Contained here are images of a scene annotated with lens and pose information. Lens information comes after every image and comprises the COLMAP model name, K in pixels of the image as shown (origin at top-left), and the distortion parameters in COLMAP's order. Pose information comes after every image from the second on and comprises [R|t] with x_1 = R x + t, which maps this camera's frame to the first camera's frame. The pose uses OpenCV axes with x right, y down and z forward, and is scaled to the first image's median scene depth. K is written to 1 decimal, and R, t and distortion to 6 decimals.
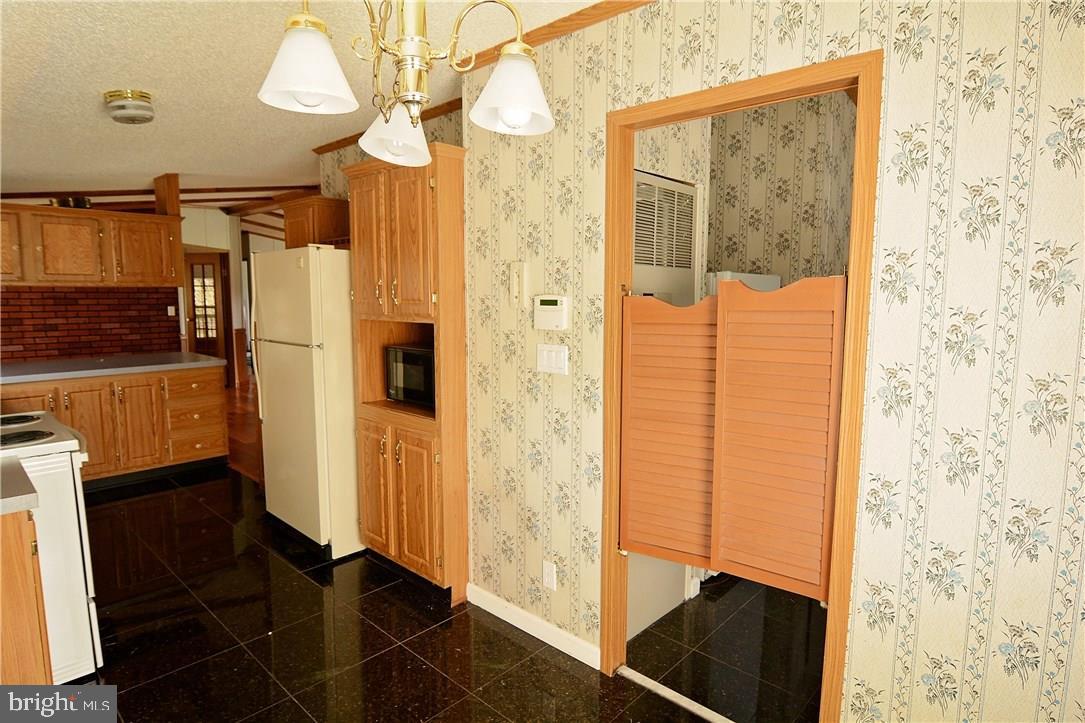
lens RADIAL K [[596.7, 0, 542.5], [0, 596.7, 361.5], [0, 0, 1]] dist [-0.000196, -0.000371]
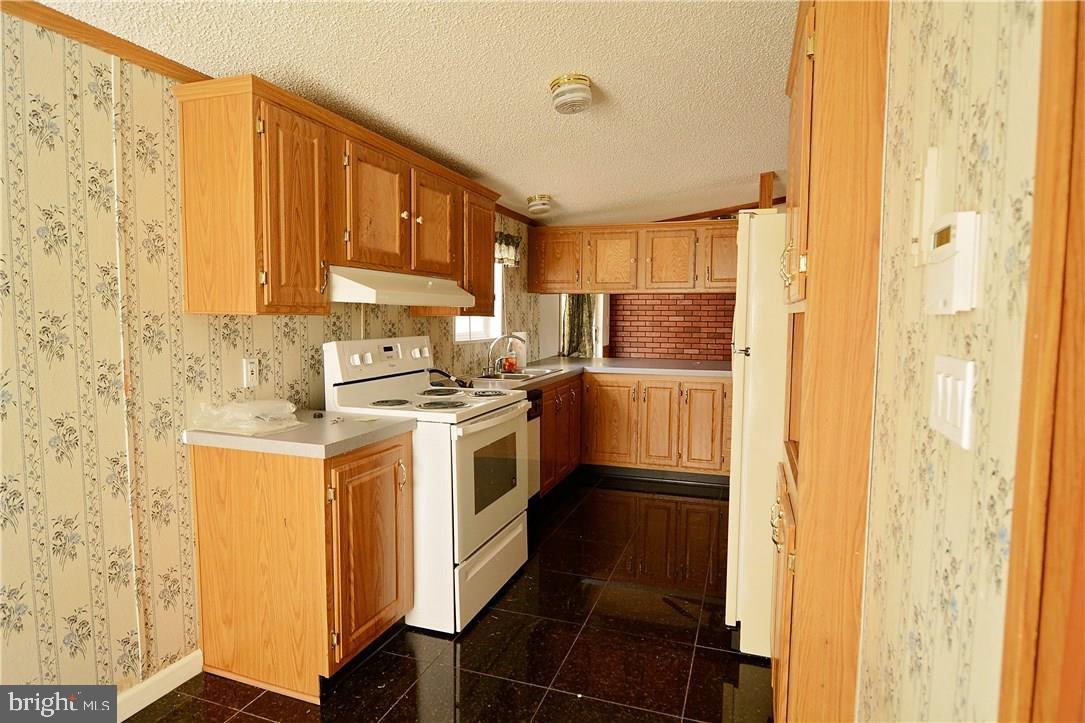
lens RADIAL K [[596.7, 0, 542.5], [0, 596.7, 361.5], [0, 0, 1]] dist [-0.000196, -0.000371]
pose [[0.415456, 0.070736, -0.906859, 0.127168], [-0.107833, 0.993771, 0.028115, -0.005129], [0.903199, 0.086108, 0.420496, 0.338358]]
